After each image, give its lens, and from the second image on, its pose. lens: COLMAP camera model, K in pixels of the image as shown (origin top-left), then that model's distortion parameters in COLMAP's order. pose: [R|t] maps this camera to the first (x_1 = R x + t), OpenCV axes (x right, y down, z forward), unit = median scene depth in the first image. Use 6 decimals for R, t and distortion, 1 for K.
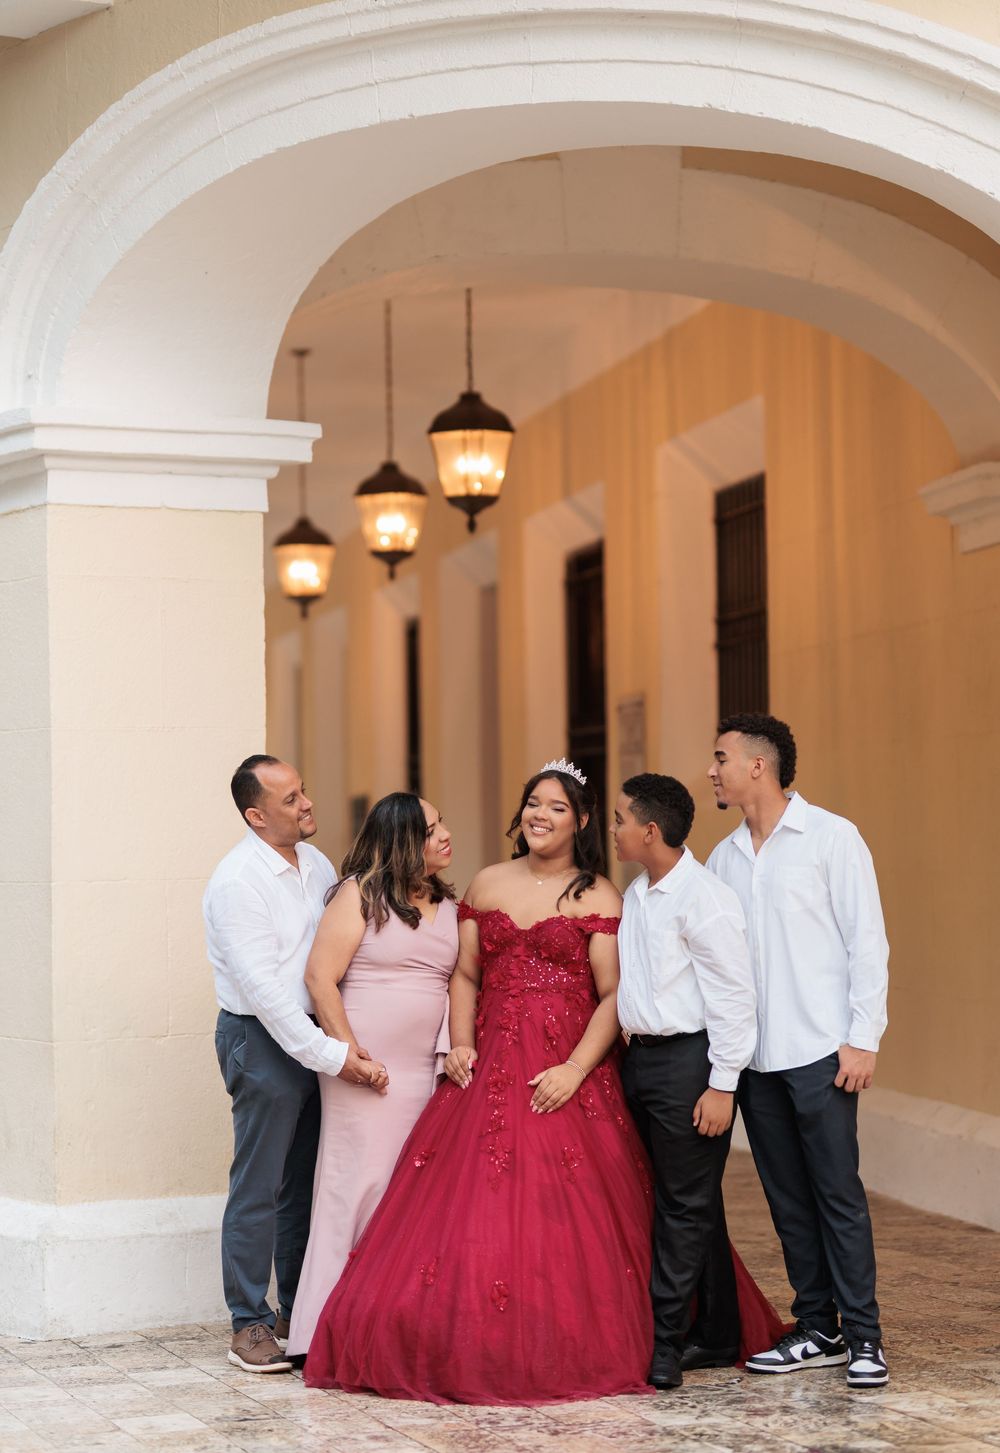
lens RADIAL K [[3594.4, 0, 501.2], [0, 3594.4, 691.4], [0, 0, 1]] dist [-0.050933, 0.000000]
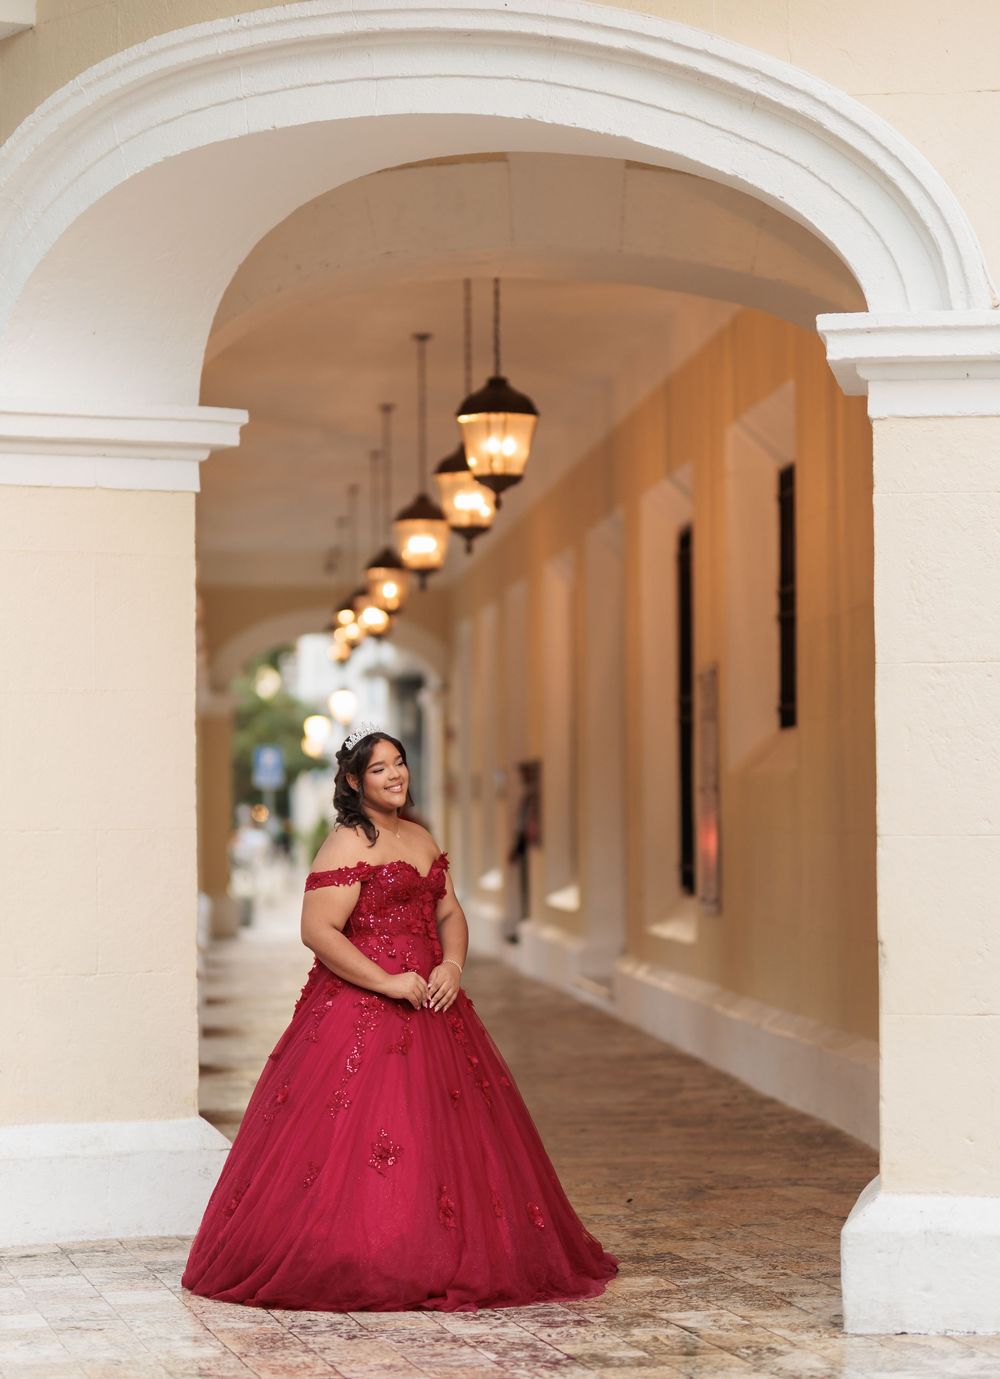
lens RADIAL K [[3501.7, 0, 505.2], [0, 3501.7, 719.5], [0, 0, 1]] dist [-0.058559, 0.000000]
pose [[0.996213, 0.007674, -0.086608, 0.125844], [-0.006220, 0.999835, 0.017040, 0.000012], [0.086724, -0.016437, 0.996097, -0.044197]]
